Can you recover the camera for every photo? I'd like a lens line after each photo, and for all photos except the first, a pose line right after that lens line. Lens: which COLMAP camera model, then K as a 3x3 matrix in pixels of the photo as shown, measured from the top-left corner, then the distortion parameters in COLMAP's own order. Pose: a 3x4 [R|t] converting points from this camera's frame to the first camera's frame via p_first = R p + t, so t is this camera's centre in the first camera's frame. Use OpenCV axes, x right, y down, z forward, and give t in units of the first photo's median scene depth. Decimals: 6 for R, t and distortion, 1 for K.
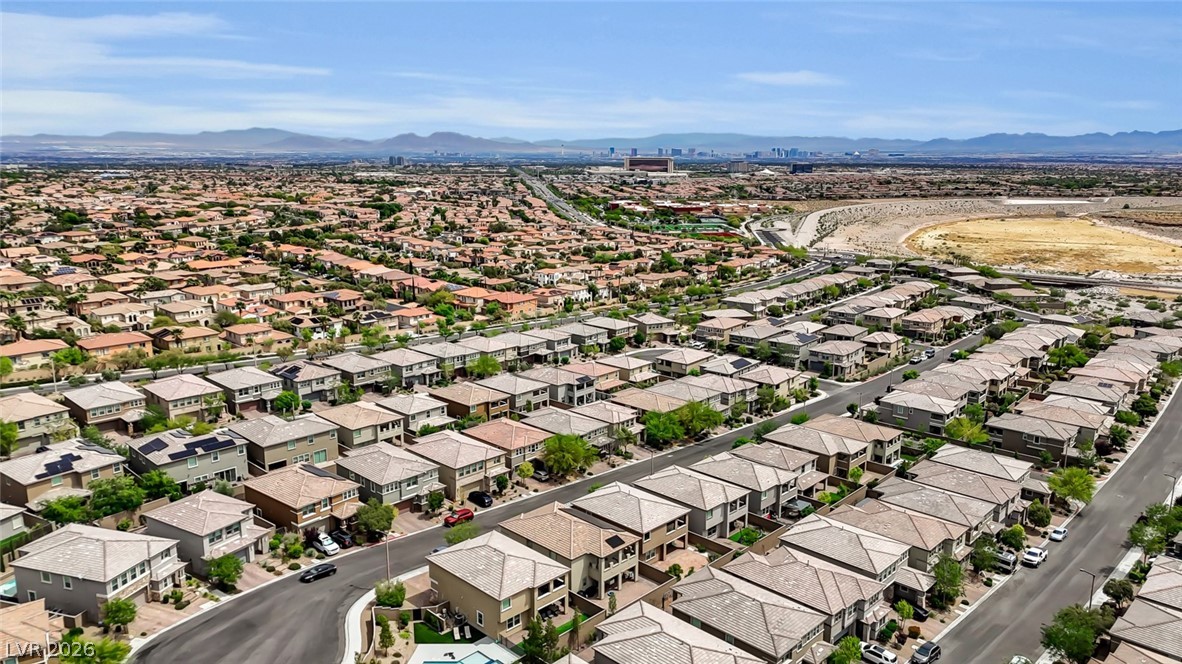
lens RADIAL K [[858.8, 0, 584.7], [0, 858.8, 324.9], [0, 0, 1]] dist [0.056074, -0.035361]
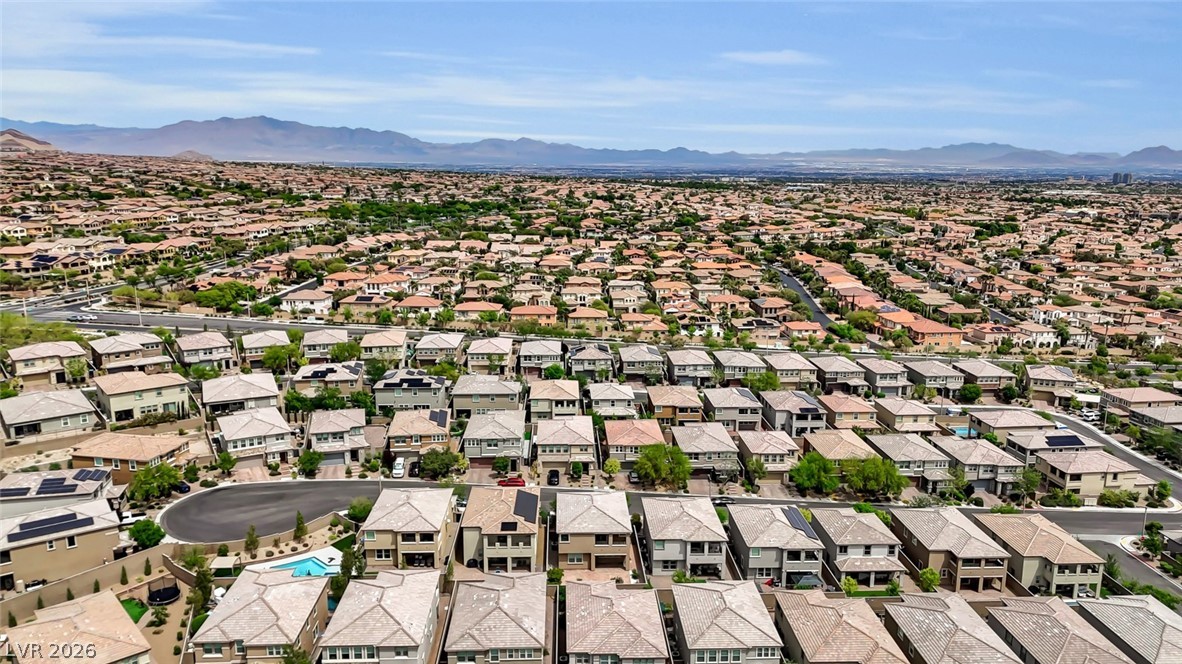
lens RADIAL K [[858.8, 0, 578.2], [0, 858.8, 336.4], [0, 0, 1]] dist [0.056074, -0.035361]
pose [[0.719386, 0.146092, -0.679073, 0.536641], [-0.149615, 0.987274, 0.053901, -0.033114], [0.678306, 0.062824, 0.732089, 0.185156]]
